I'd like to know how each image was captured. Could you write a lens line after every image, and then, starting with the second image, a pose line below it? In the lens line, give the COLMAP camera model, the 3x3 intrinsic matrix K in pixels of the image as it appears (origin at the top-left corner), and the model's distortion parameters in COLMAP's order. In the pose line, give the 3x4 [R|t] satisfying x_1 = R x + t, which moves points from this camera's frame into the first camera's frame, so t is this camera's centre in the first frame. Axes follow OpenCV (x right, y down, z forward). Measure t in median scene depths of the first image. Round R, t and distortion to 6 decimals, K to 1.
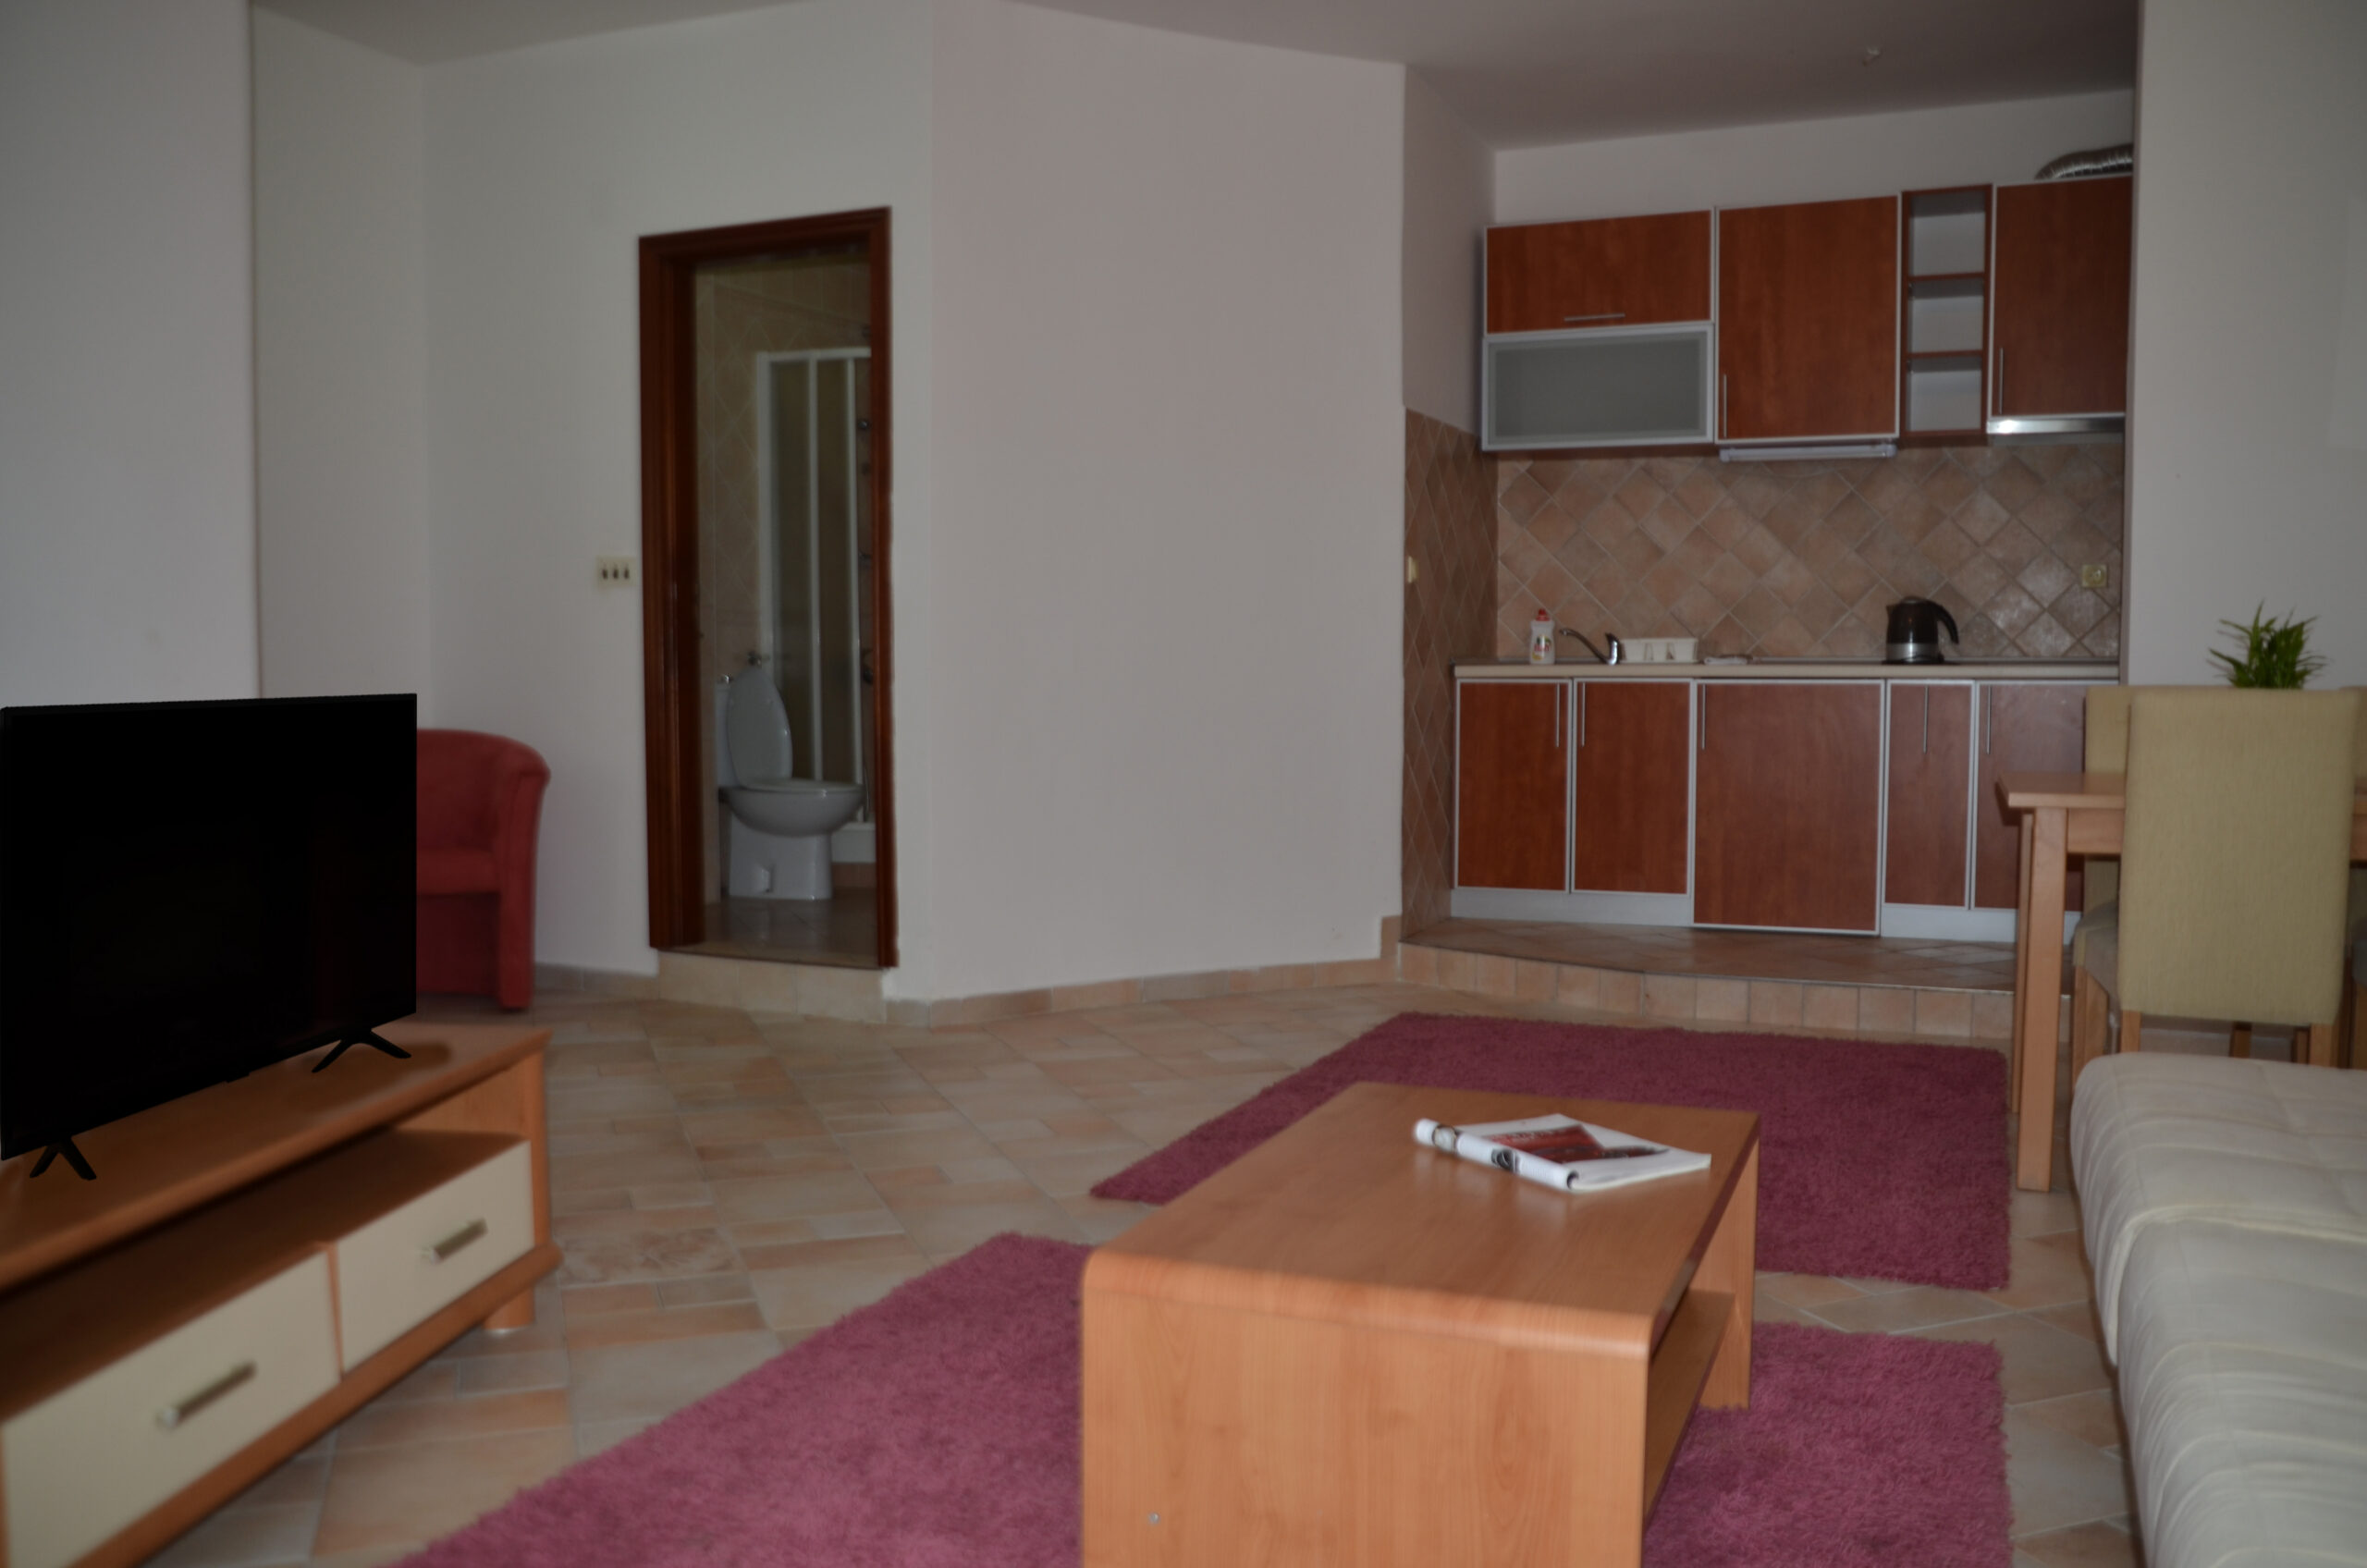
lens RADIAL K [[2001.3, 0, 1183.5], [0, 2001.3, 784.0], [0, 0, 1]] dist [-0.149730, 0.191637]
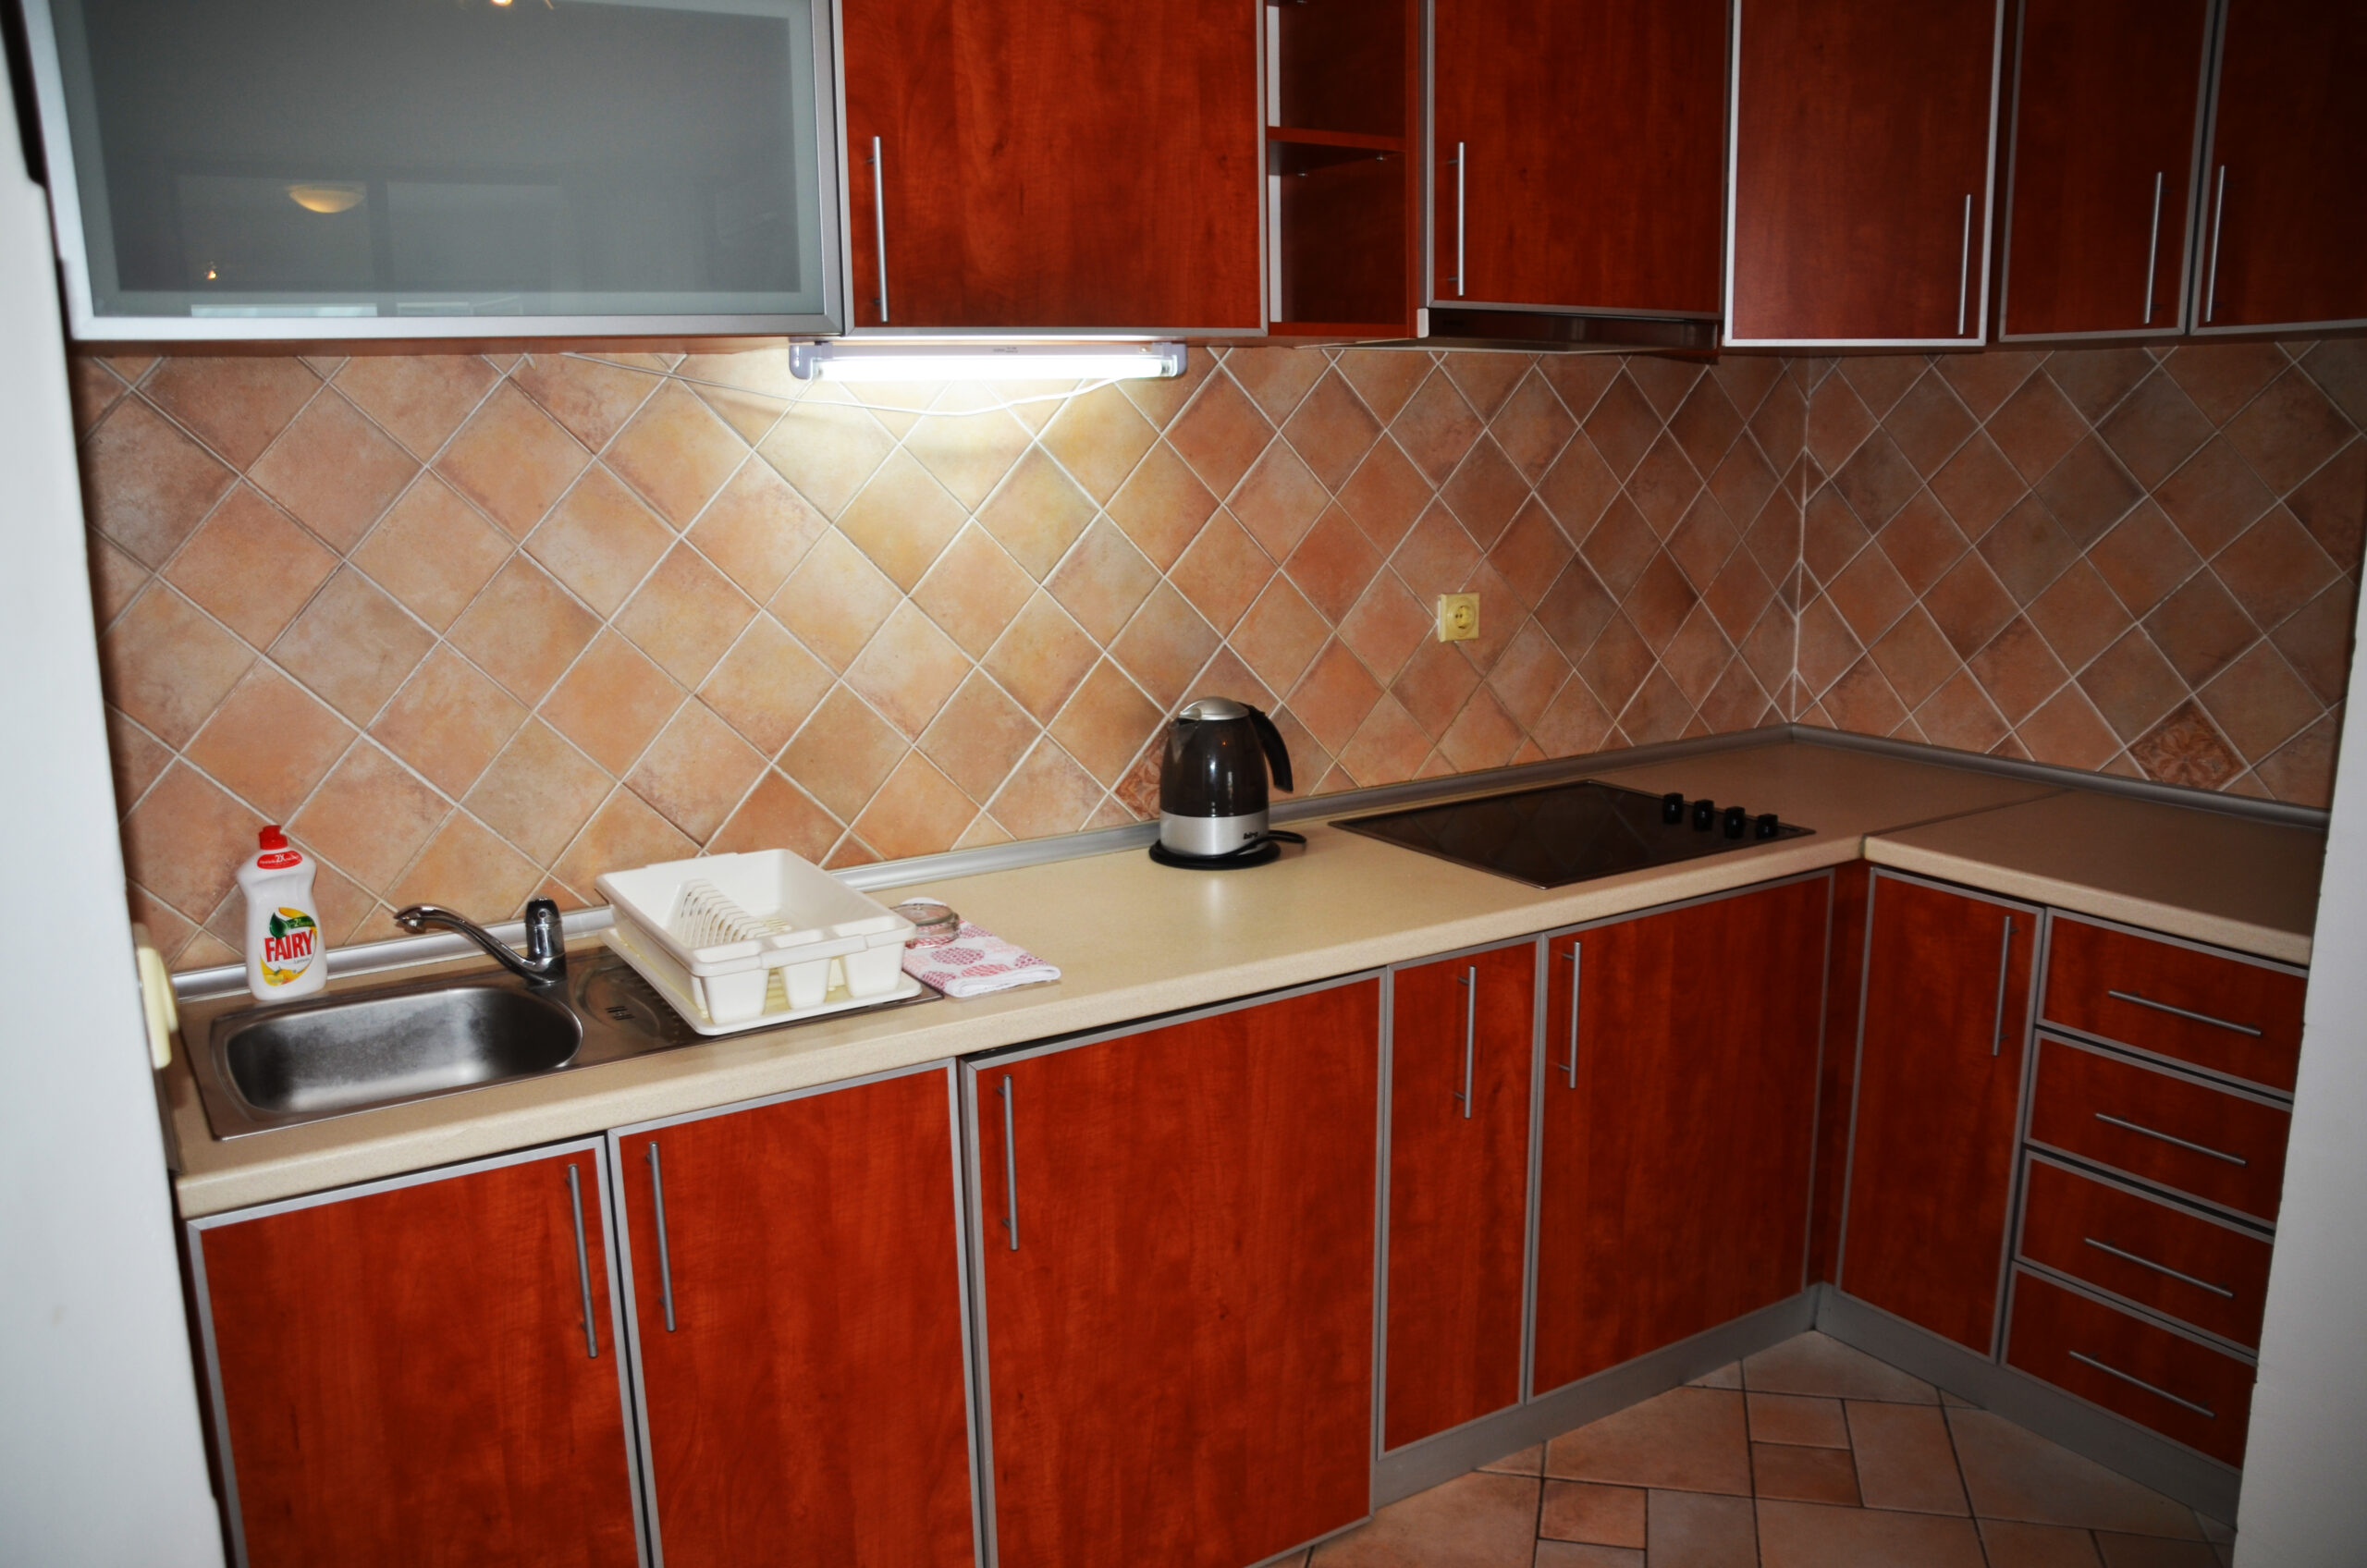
lens RADIAL K [[2001.3, 0, 1183.5], [0, 2001.3, 784.0], [0, 0, 1]] dist [-0.149730, 0.191637]
pose [[0.563284, -0.164129, 0.809798, 0.008248], [0.064000, 0.985795, 0.155283, -0.146474], [-0.823781, -0.035642, 0.565787, 0.760392]]
